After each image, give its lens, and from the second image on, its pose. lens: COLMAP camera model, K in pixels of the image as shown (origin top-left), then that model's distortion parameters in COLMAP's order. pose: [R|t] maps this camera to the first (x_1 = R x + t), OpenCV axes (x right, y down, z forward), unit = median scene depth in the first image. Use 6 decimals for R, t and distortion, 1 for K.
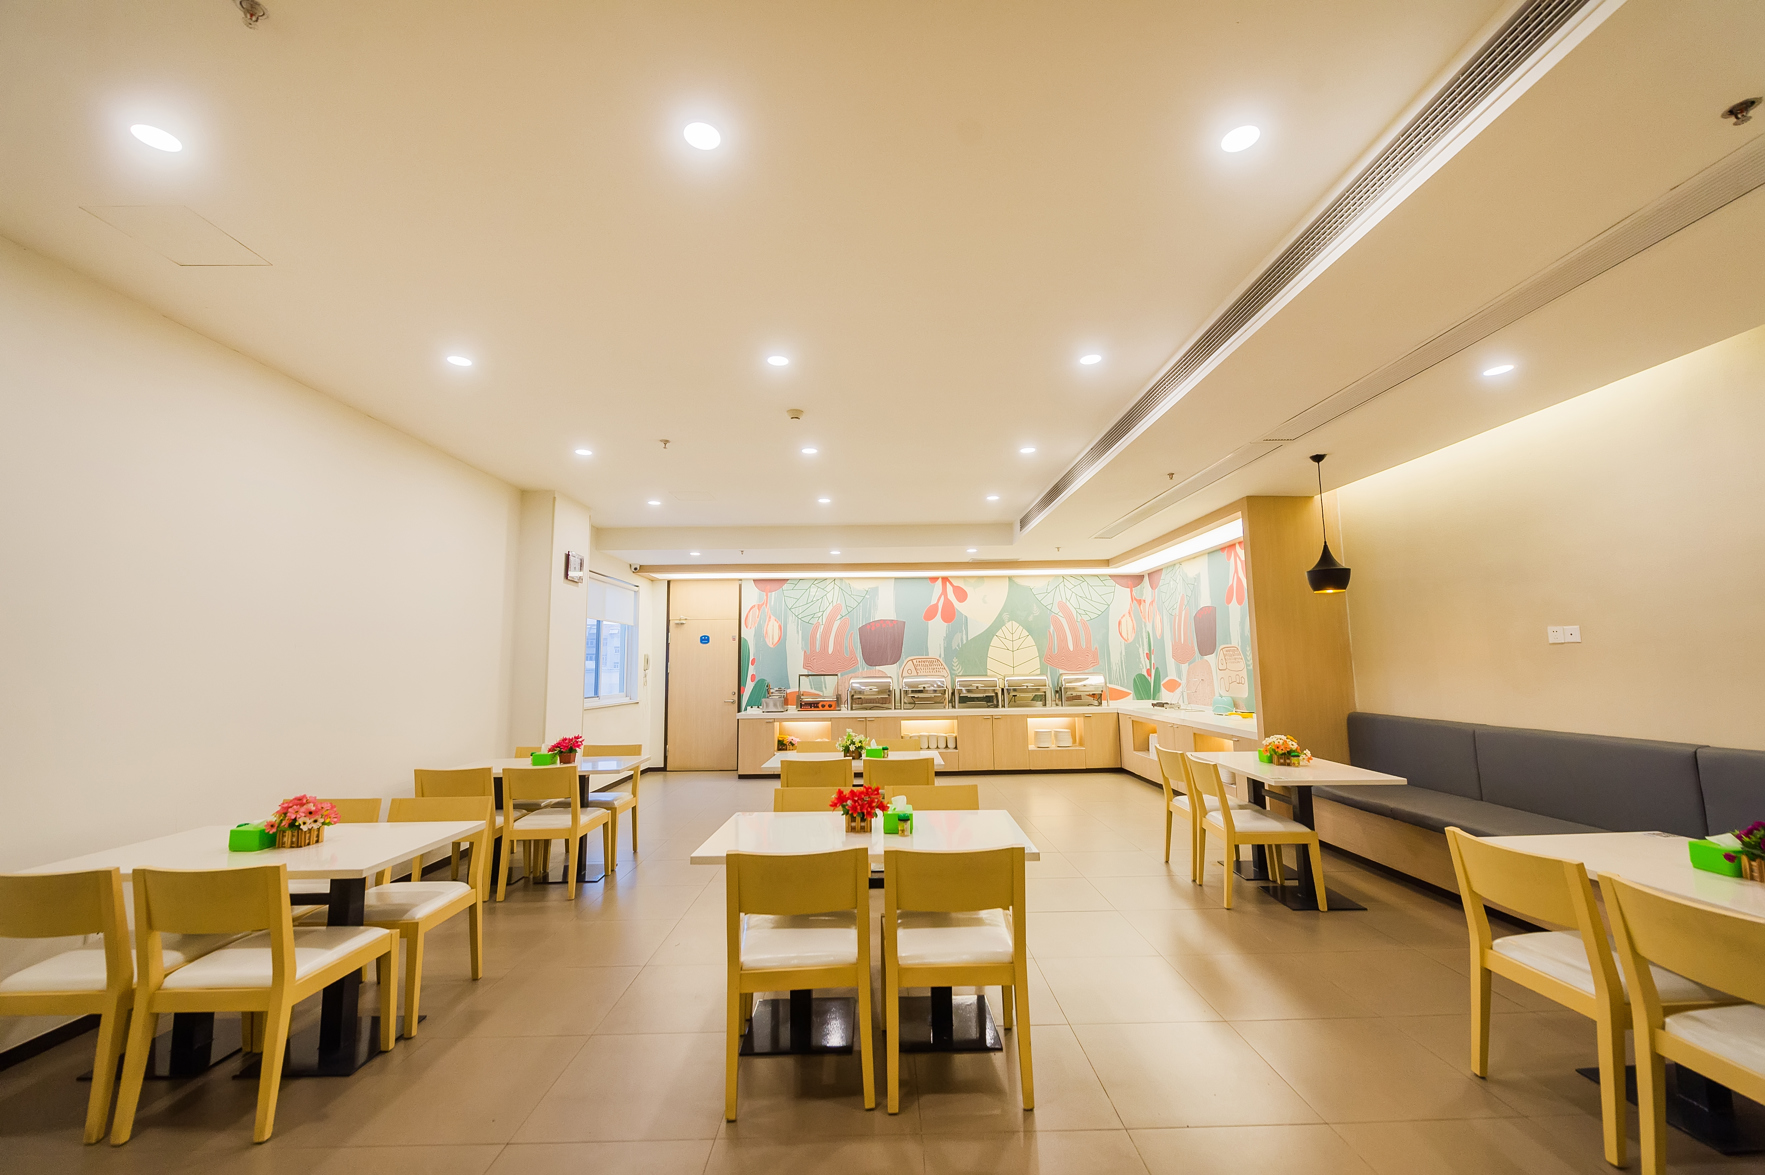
lens RADIAL K [[696.8, 0, 883.3], [0, 696.8, 585.7], [0, 0, 1]] dist [0.002311, -0.000110]
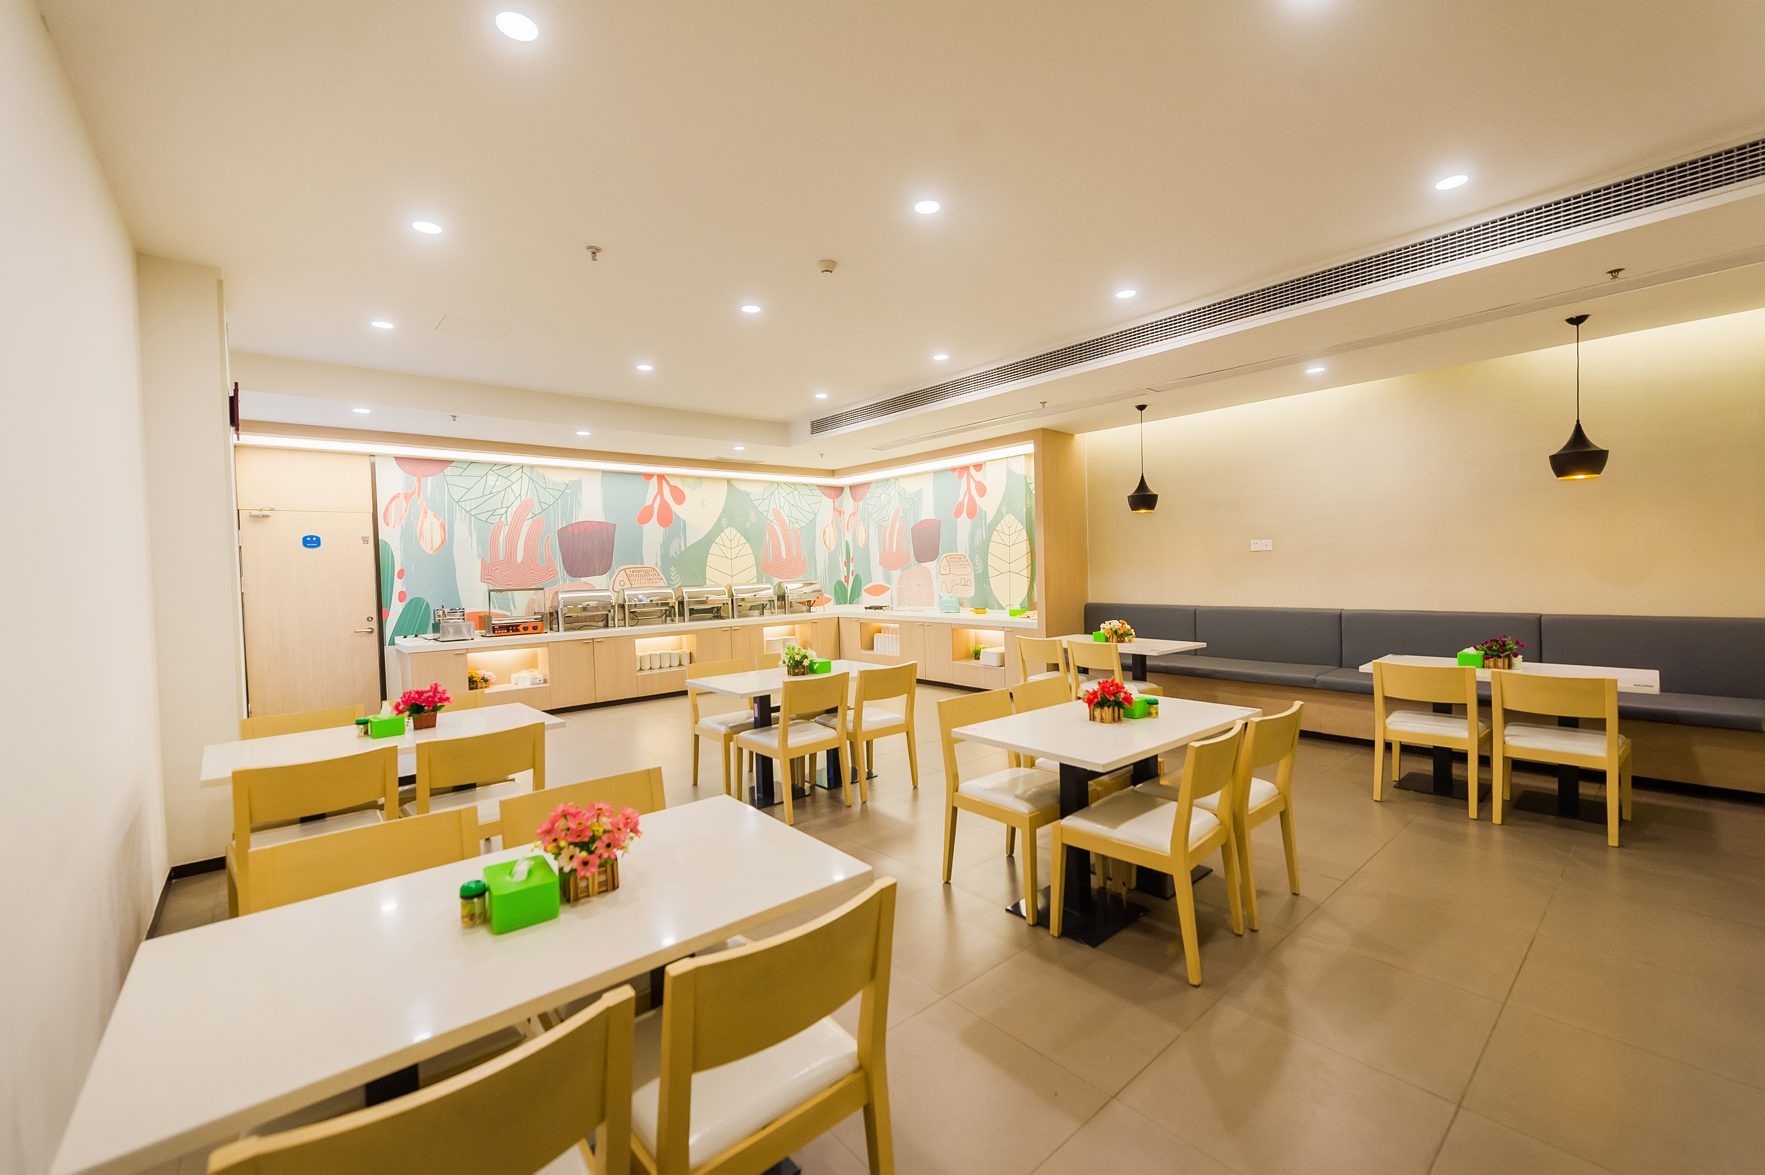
lens RADIAL K [[722.2, 0, 884.1], [0, 722.2, 583.8], [0, 0, 1]] dist [0.001797, 0.000088]
pose [[0.759943, -0.021054, 0.649649, -0.292713], [-0.058385, 0.993224, 0.100486, 0.016556], [-0.647362, -0.114293, 0.753564, 0.125133]]
